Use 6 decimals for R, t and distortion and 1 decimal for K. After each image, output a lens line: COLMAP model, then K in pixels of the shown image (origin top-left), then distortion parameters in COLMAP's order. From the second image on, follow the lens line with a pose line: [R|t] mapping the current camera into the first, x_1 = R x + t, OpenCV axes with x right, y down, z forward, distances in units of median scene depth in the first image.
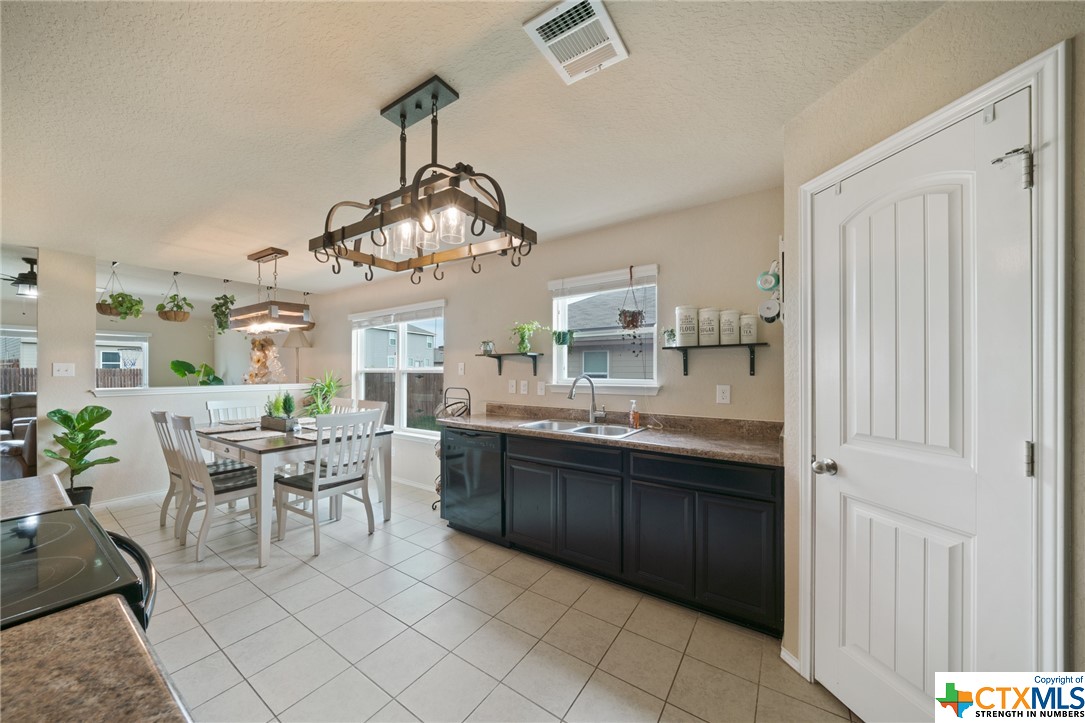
lens RADIAL K [[376.2, 0, 539.6], [0, 376.2, 372.0], [0, 0, 1]] dist [-0.001417, -0.000037]
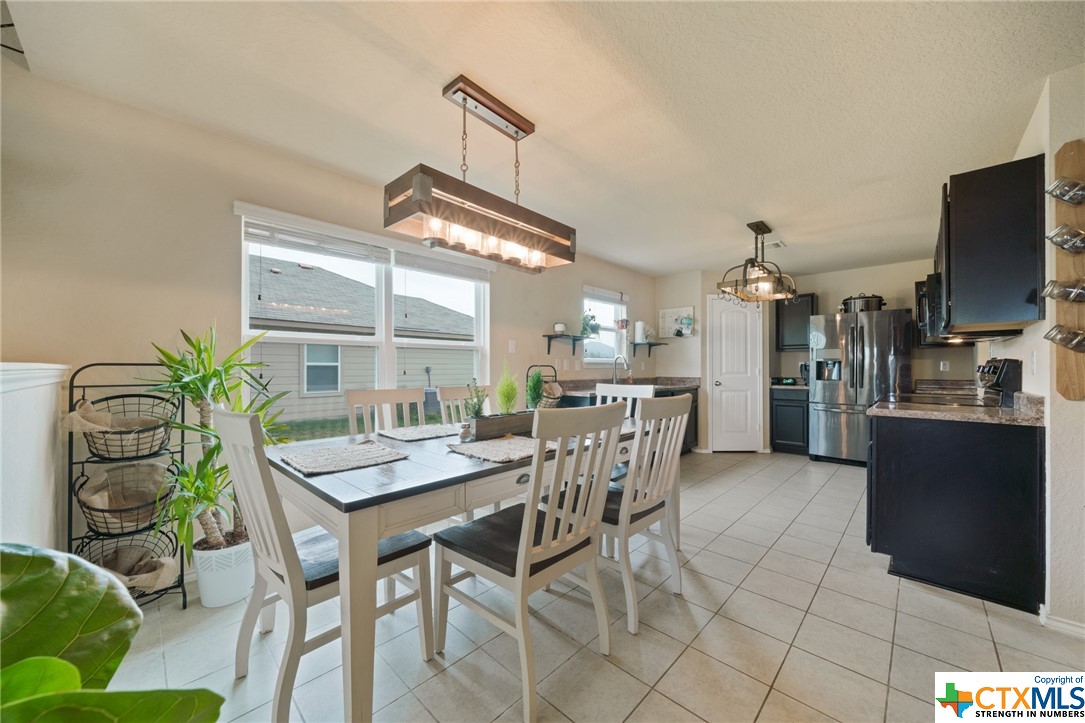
lens RADIAL K [[396.8, 0, 542.5], [0, 396.8, 361.5], [0, 0, 1]] dist [-0.000423, -0.000048]
pose [[0.166109, 0.015090, 0.985992, -1.352370], [-0.001154, 0.999885, -0.015108, 0.051726], [-0.986107, 0.001371, 0.166108, 0.890686]]
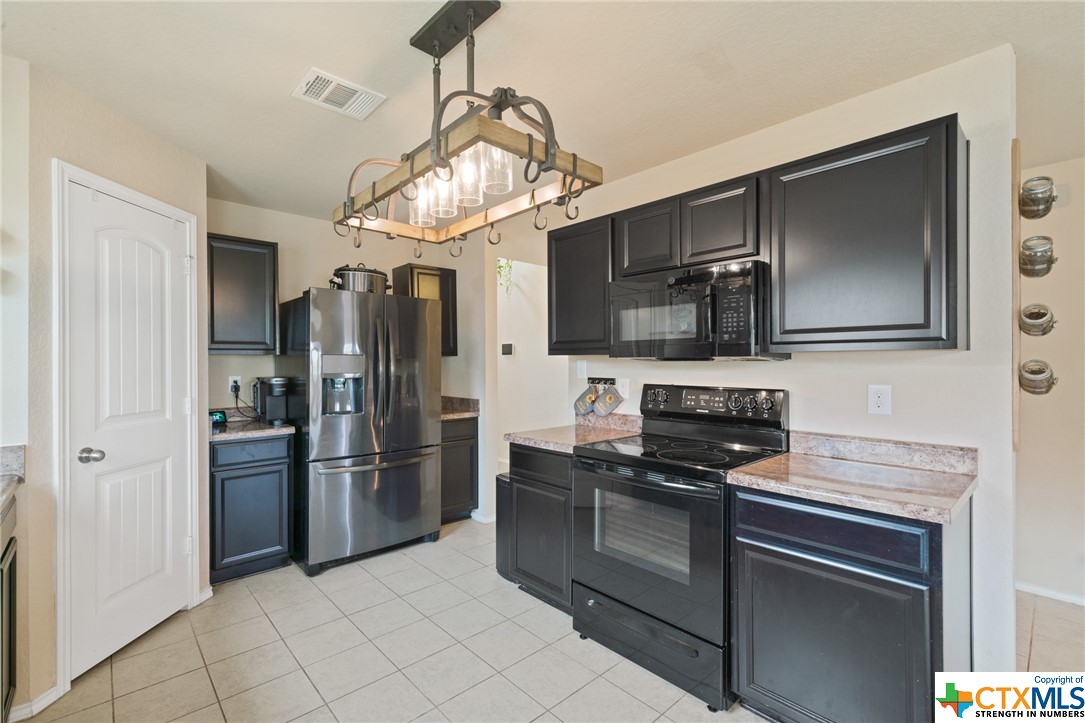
lens RADIAL K [[481.2, 0, 542.5], [0, 481.2, 361.5], [0, 0, 1]] dist [0.000447, 0.000065]
pose [[-0.973806, 0.005476, 0.227316, -0.351337], [0.005472, 0.999985, -0.000648, -0.001363], [-0.227316, 0.000613, -0.973821, 0.924758]]
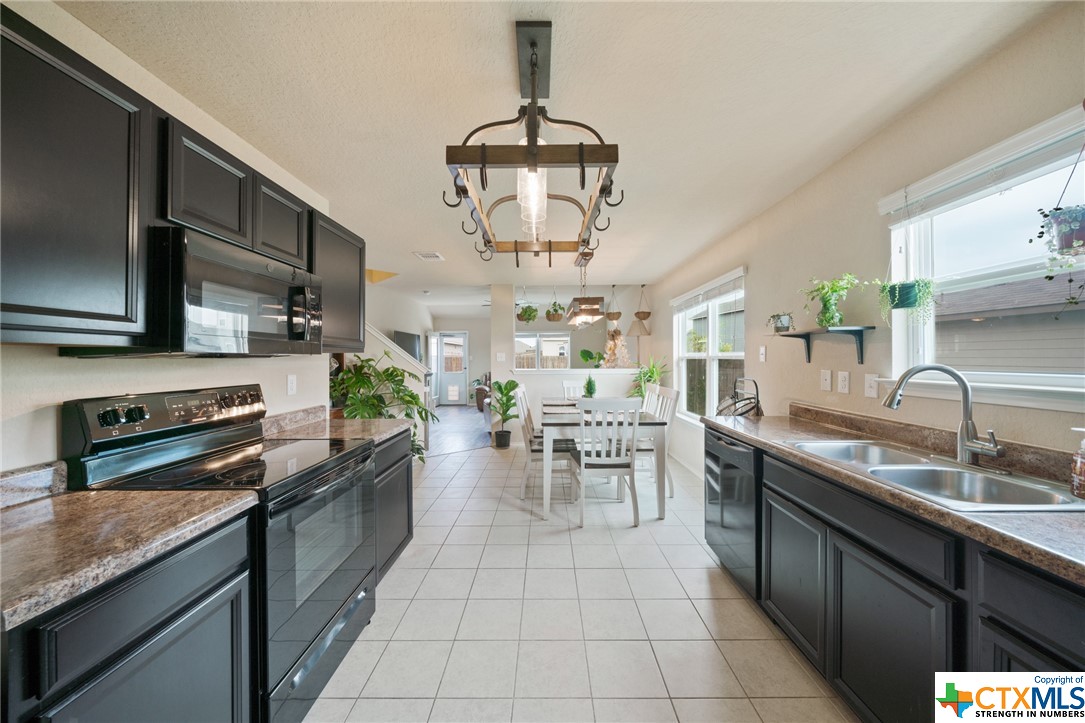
lens RADIAL K [[381.2, 0, 542.9], [0, 381.2, 356.7], [0, 0, 1]] dist [-0.001511, -0.000063]
pose [[0.554180, -0.004735, -0.832383, 0.215123], [0.002081, 0.999989, -0.004303, 0.000099], [0.832394, 0.000653, 0.554184, 0.240601]]
